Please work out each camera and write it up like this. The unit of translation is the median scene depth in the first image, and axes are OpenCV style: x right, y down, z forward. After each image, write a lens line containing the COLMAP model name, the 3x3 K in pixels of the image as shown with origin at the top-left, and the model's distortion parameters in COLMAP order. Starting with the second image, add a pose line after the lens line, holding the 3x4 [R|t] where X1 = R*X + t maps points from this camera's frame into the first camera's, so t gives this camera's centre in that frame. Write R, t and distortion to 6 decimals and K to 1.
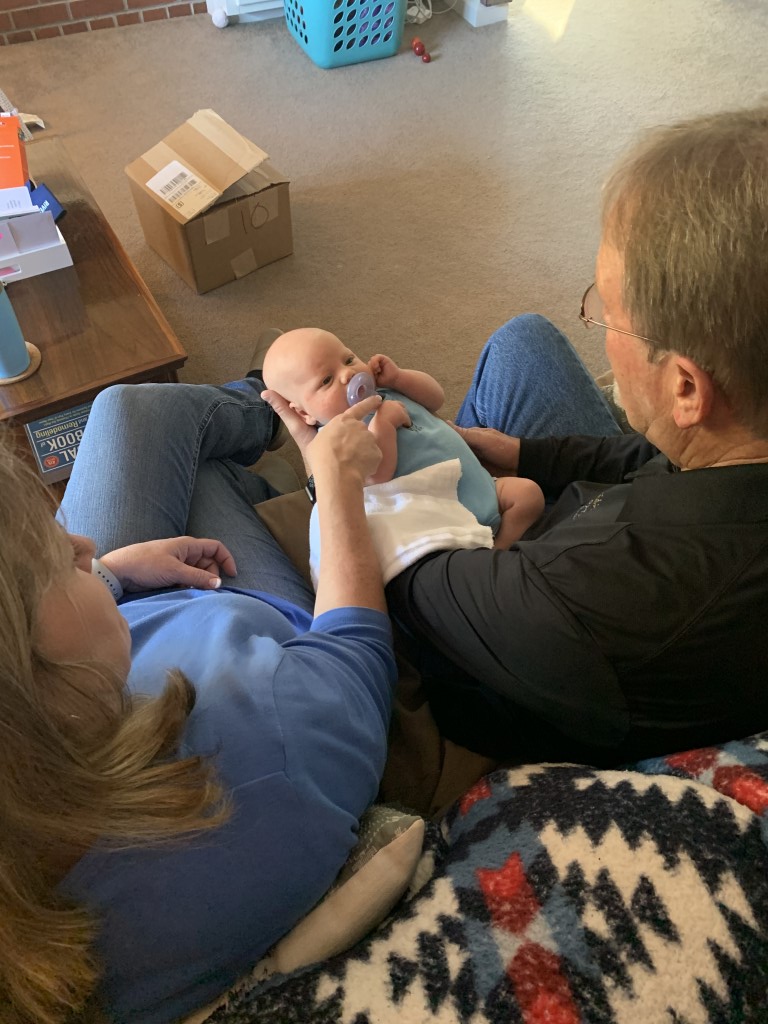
lens RADIAL K [[821.4, 0, 365.1], [0, 821.4, 510.0], [0, 0, 1]] dist [0.004380, 0.005177]
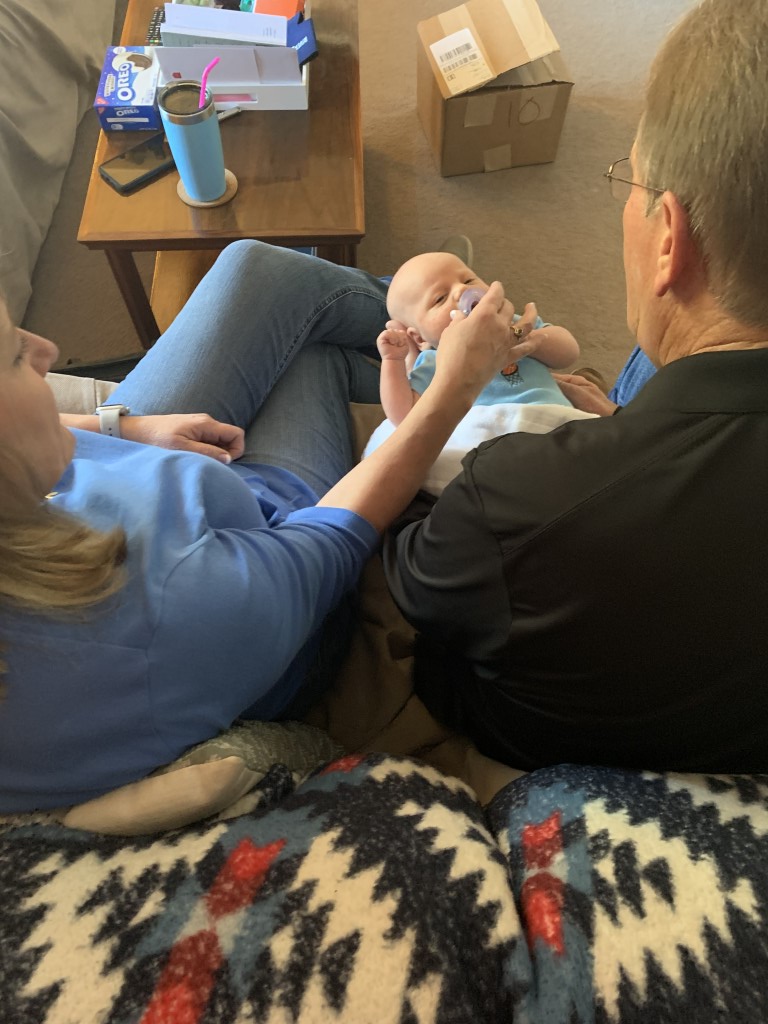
lens RADIAL K [[791.4, 0, 380.1], [0, 791.4, 506.3], [0, 0, 1]] dist [0.010533, 0.003780]
pose [[0.894846, 0.386445, -0.223409, 0.348061], [-0.352835, 0.918930, 0.176282, -0.154285], [0.273421, -0.078919, 0.958652, 0.166769]]
